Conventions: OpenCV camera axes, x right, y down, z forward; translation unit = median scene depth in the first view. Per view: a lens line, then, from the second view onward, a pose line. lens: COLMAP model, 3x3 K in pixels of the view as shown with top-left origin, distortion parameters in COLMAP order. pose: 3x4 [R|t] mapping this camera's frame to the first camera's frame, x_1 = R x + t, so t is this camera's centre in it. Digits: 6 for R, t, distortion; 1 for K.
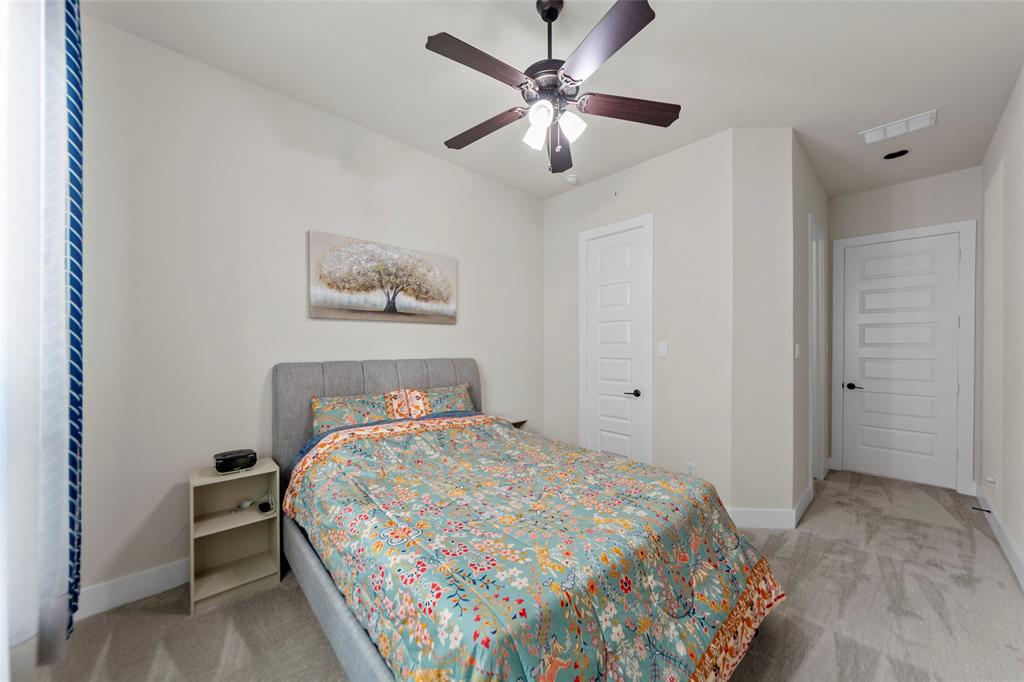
lens RADIAL K [[365.9, 0, 514.7], [0, 365.9, 347.7], [0, 0, 1]] dist [0.011972, -0.000049]
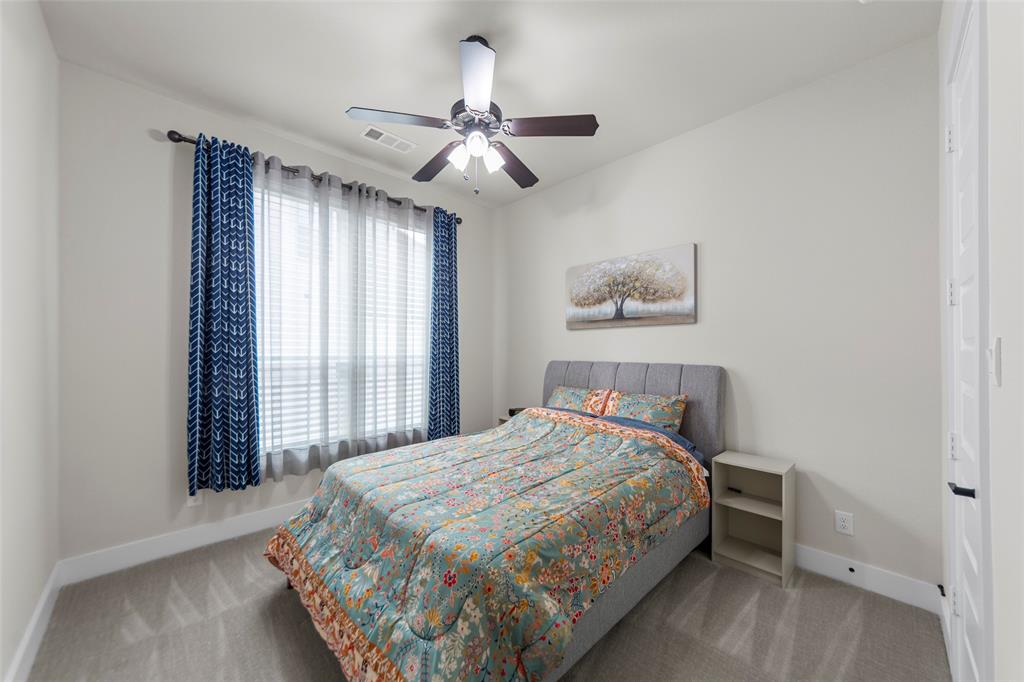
lens RADIAL K [[365.9, 0, 514.7], [0, 365.9, 347.7], [0, 0, 1]] dist [0.011972, -0.000049]
pose [[0.022002, -0.005828, -0.999741, 0.765355], [-0.005307, 0.999968, -0.005946, -0.002093], [0.999744, 0.005437, 0.021970, 0.682325]]
